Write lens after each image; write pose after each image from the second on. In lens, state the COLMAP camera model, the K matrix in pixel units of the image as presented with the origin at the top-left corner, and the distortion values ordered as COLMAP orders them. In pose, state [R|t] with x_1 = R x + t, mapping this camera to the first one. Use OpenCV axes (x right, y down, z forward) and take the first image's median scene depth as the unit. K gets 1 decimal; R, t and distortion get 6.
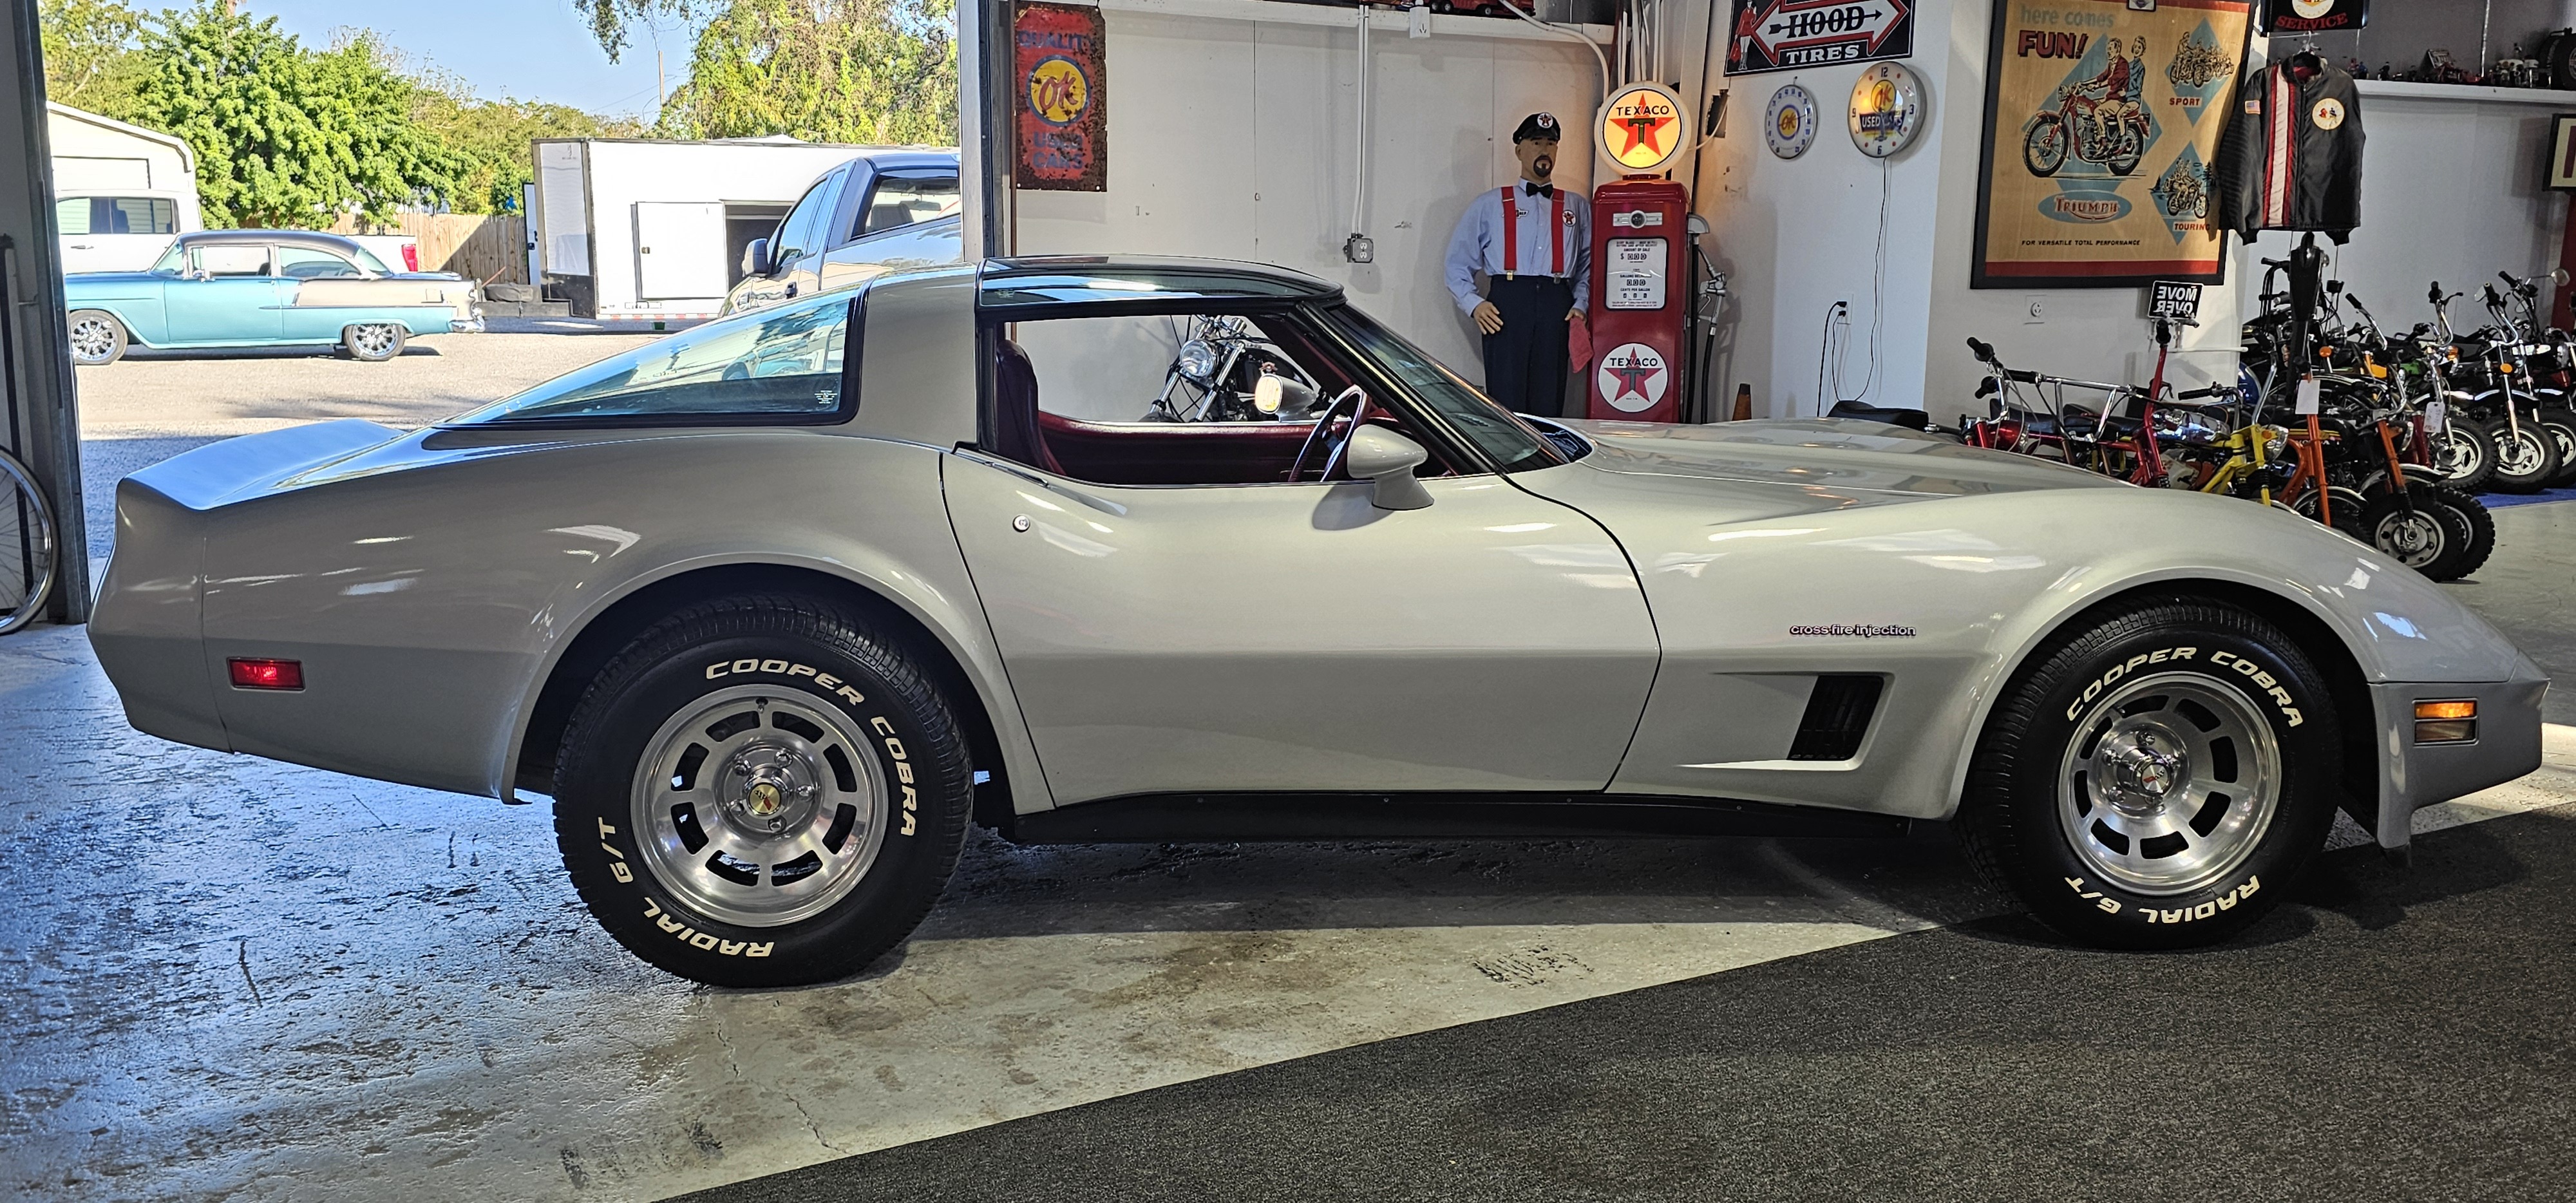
lens RADIAL K [[2034.5, 0, 1286.4], [0, 2034.5, 568.4], [0, 0, 1]] dist [0.088064, -0.107529]
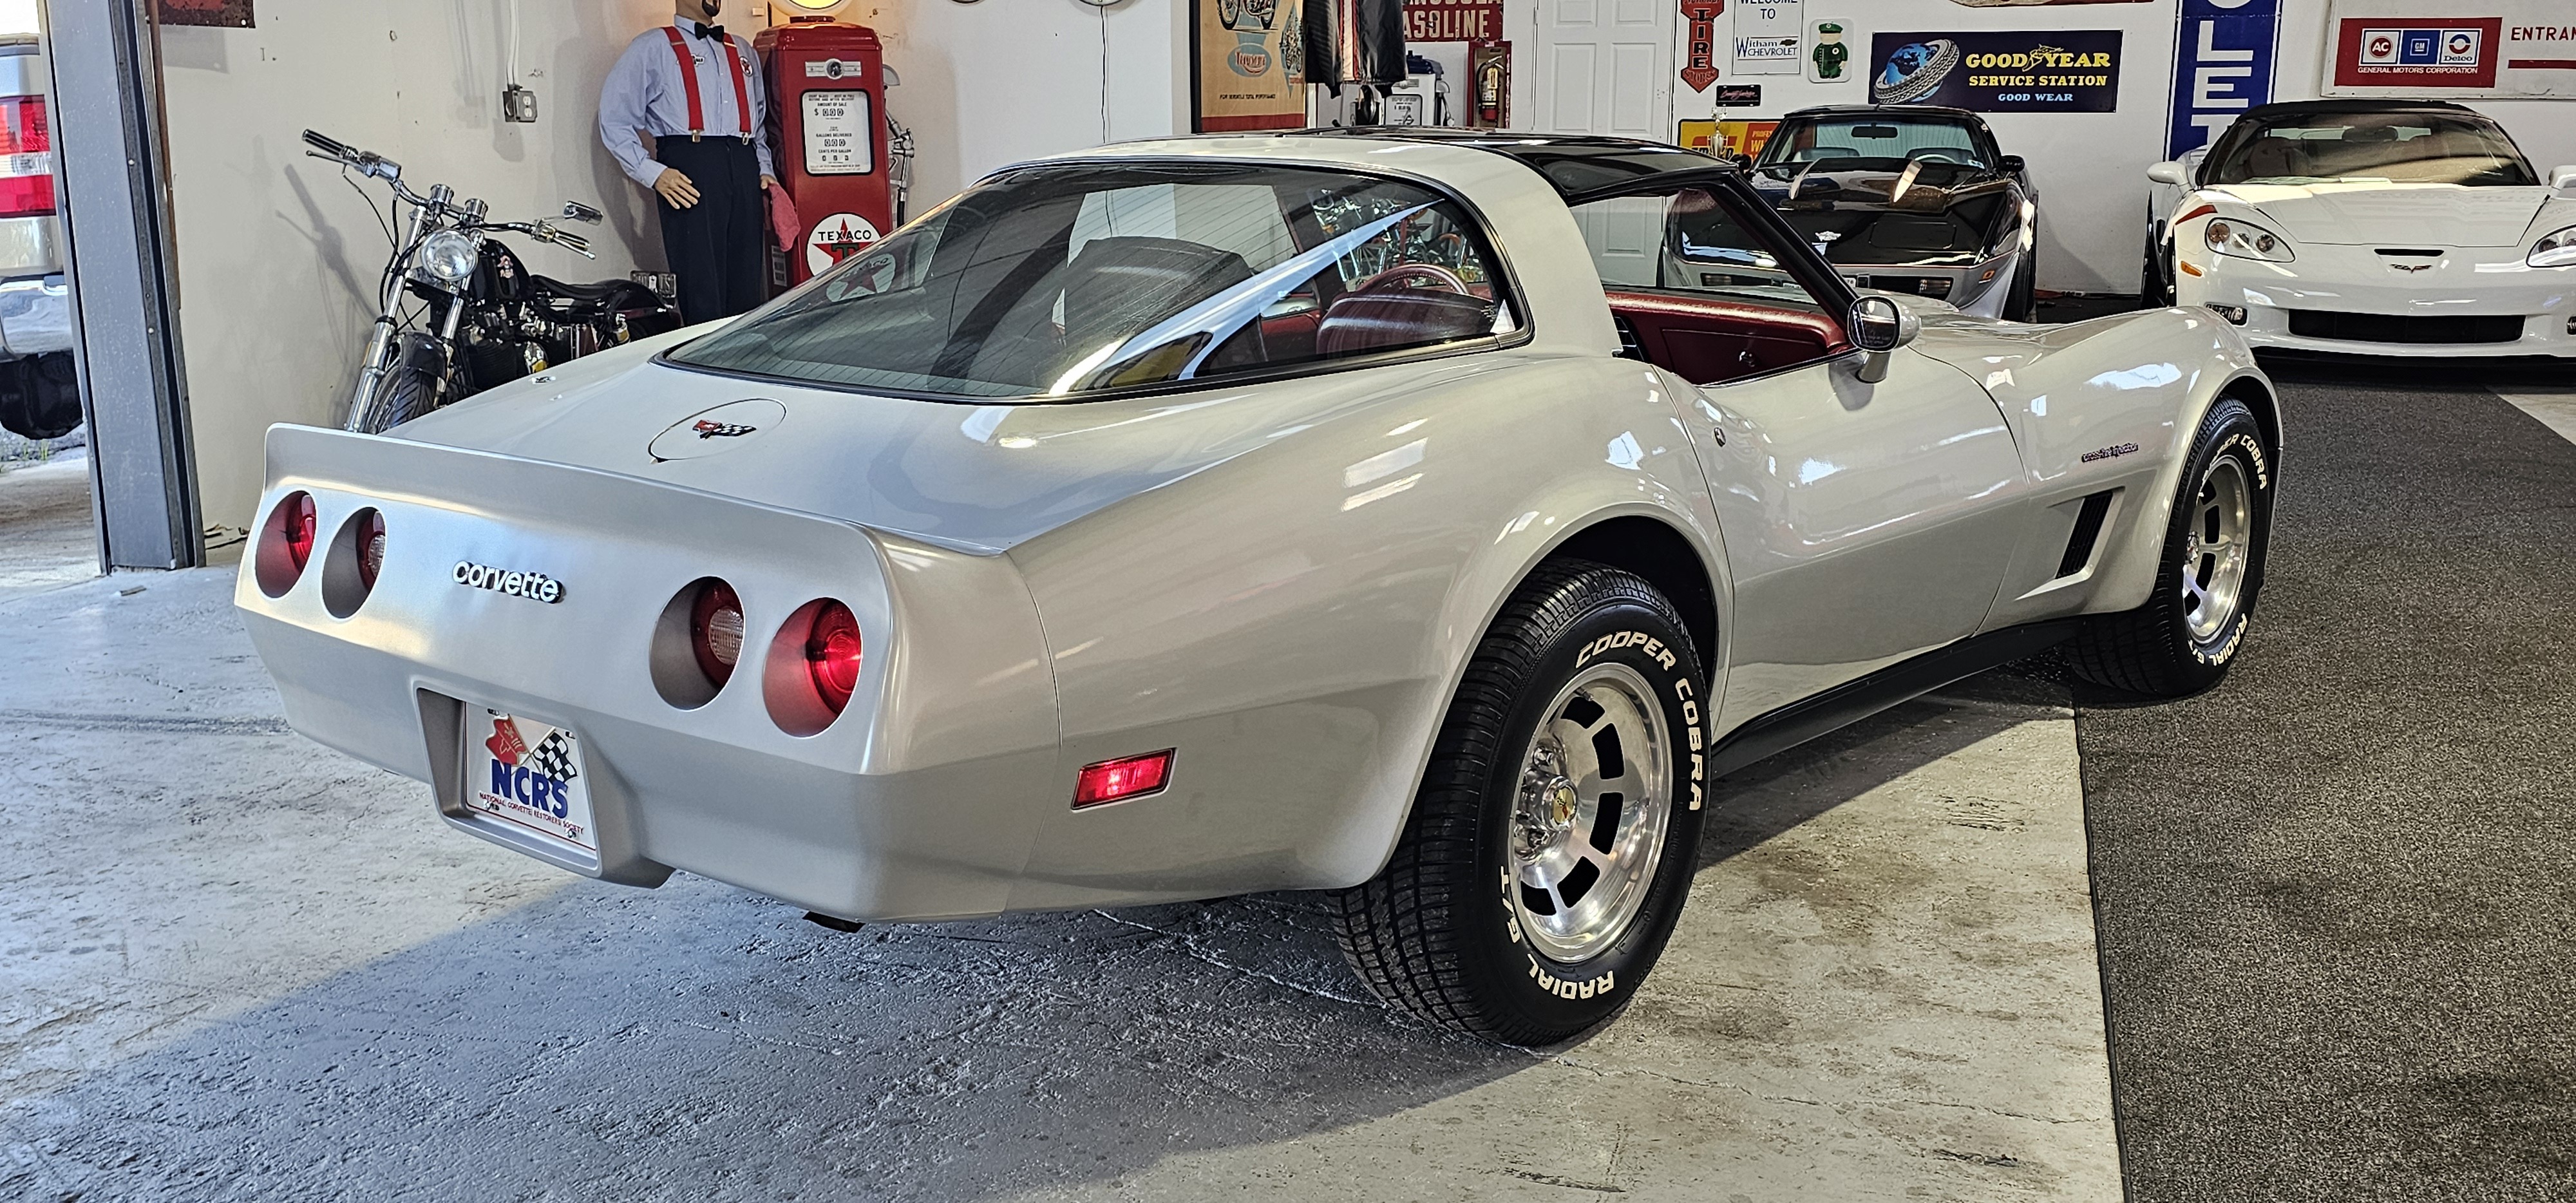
lens RADIAL K [[2282.1, 0, 1300.6], [0, 2282.1, 551.7], [0, 0, 1]] dist [0.104668, -0.159817]
pose [[0.722759, -0.144824, 0.675755, -0.394337], [0.115625, 0.989355, 0.088365, -0.034292], [-0.681359, 0.014267, 0.731811, 0.168635]]
